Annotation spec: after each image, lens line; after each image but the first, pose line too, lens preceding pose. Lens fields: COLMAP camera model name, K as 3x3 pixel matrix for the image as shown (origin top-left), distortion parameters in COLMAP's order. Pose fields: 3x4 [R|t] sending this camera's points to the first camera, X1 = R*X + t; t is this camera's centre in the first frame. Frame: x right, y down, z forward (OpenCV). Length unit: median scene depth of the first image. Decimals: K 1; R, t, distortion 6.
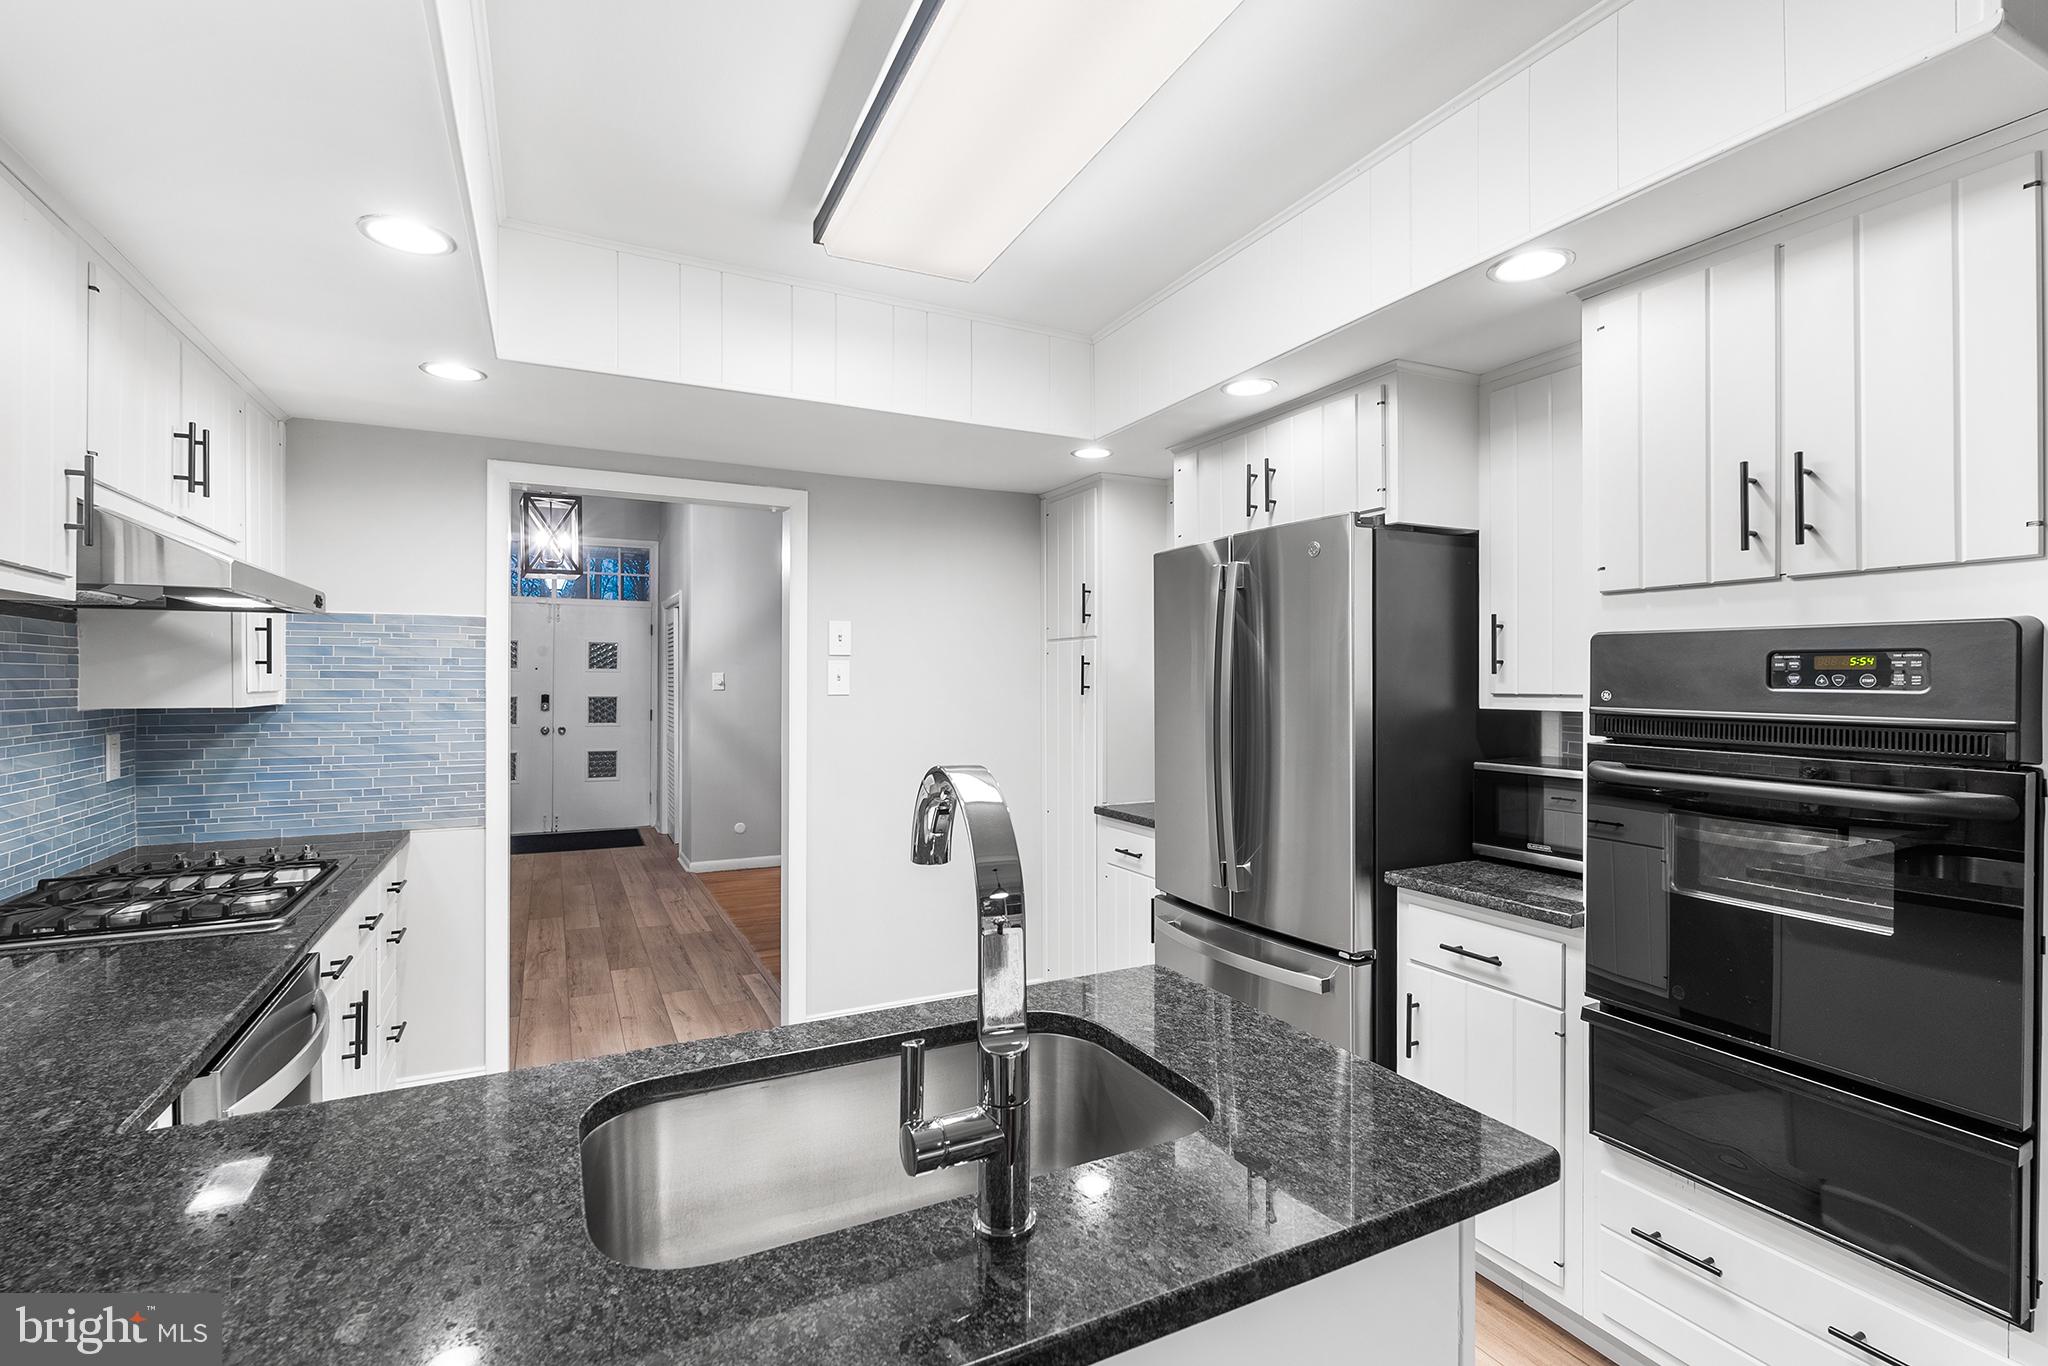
lens RADIAL K [[944.3, 0, 1036.1], [0, 944.3, 686.9], [0, 0, 1]] dist [-0.003883, 0.001562]
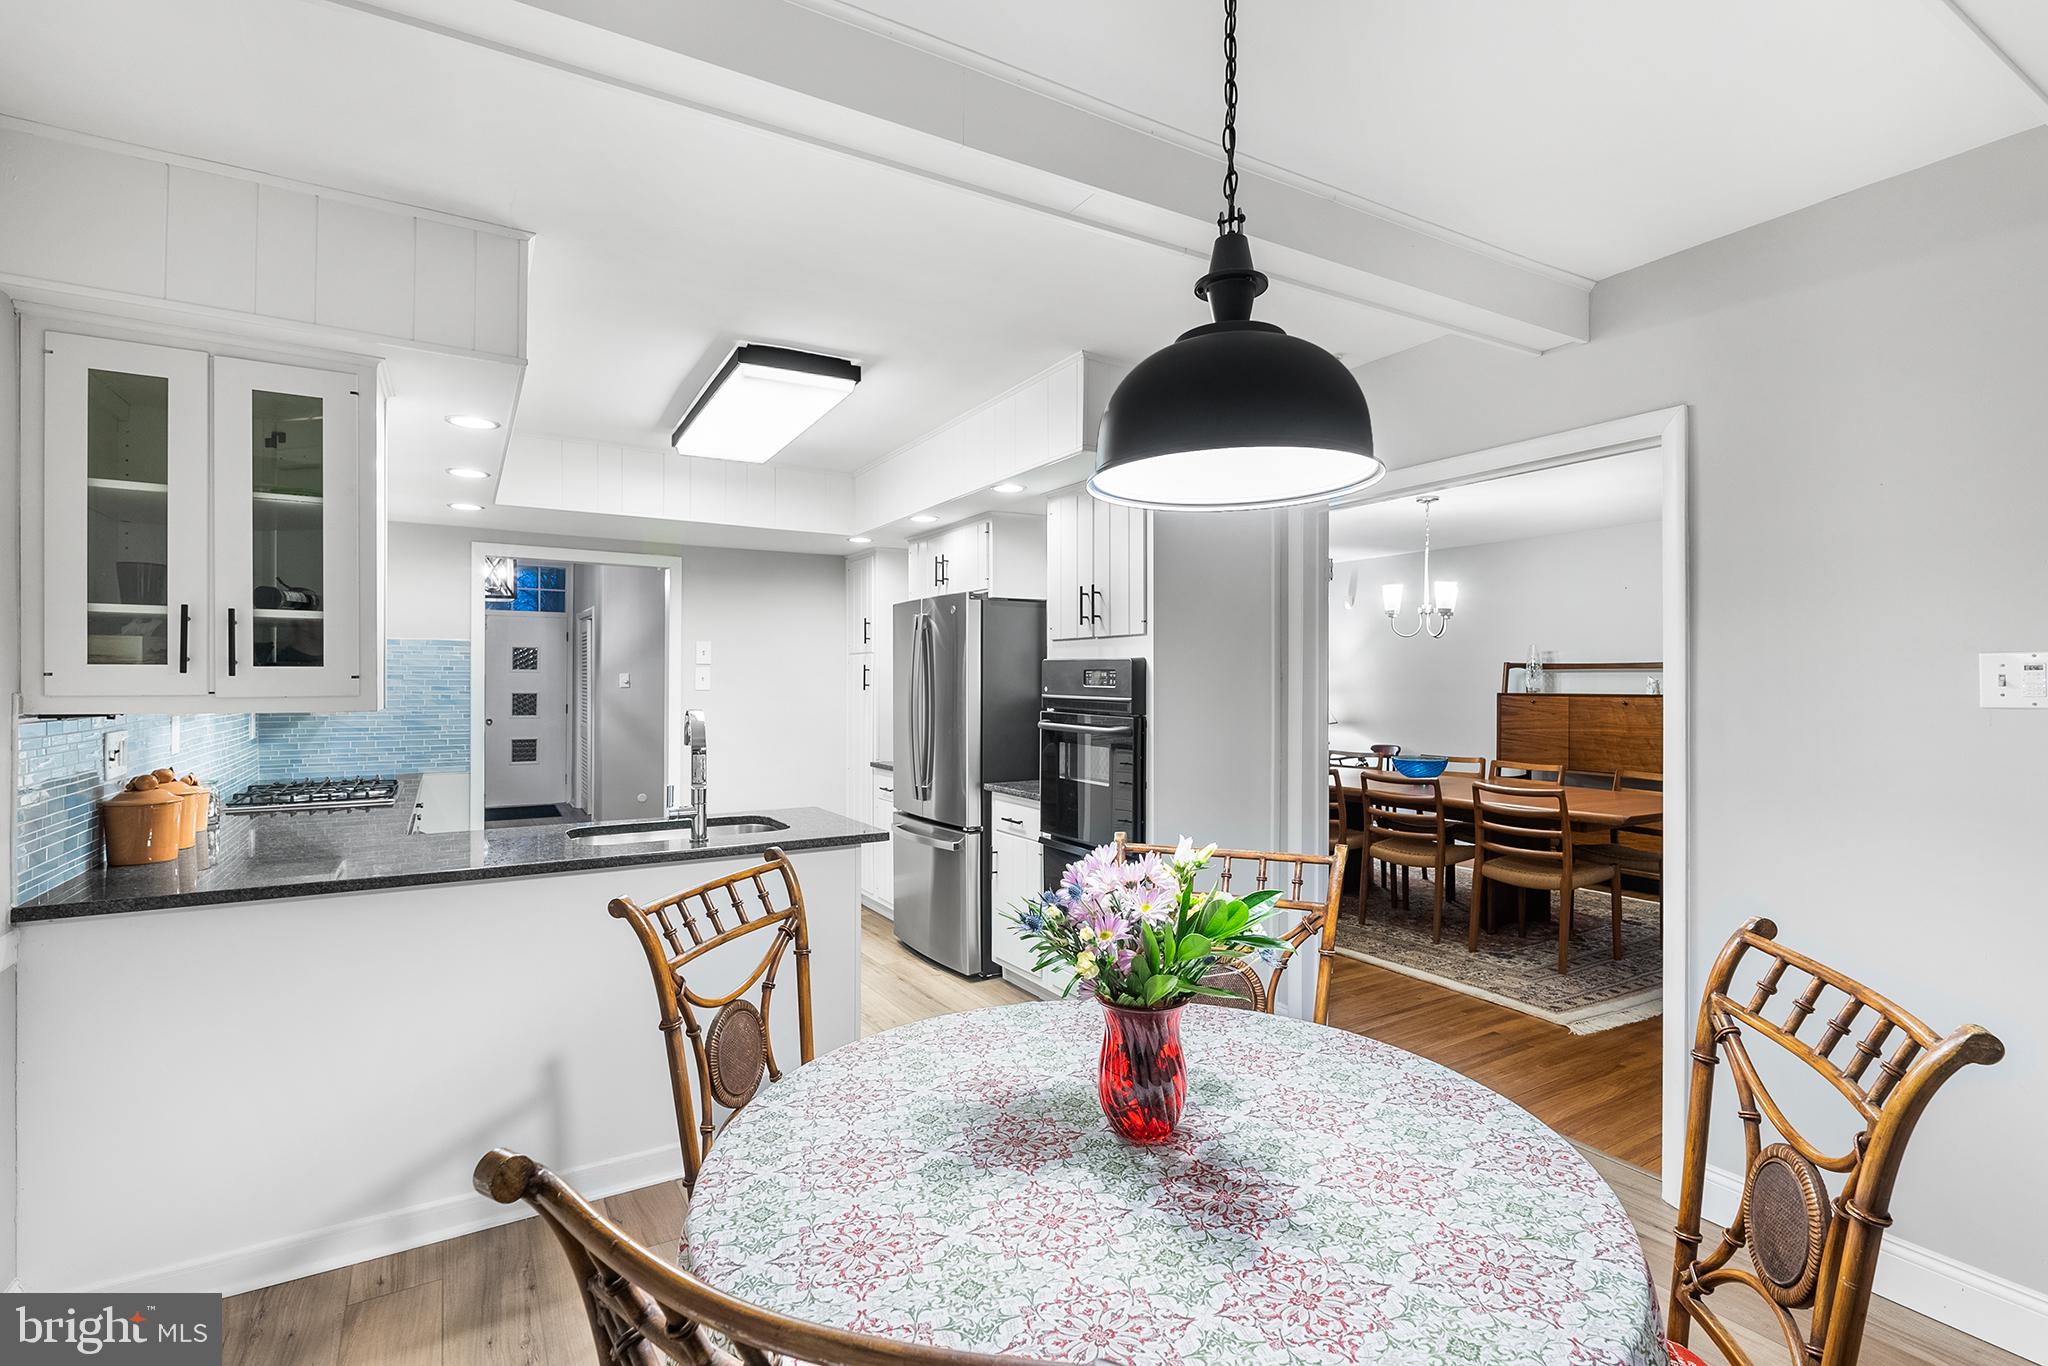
lens RADIAL K [[944.3, 0, 1024.6], [0, 944.3, 688.1], [0, 0, 1]] dist [-0.003883, 0.001562]
pose [[0.997381, 0.001269, 0.072311, 0.233850], [-0.001436, 0.999996, 0.002266, 0.001354], [-0.072308, -0.002364, 0.997380, -0.656519]]
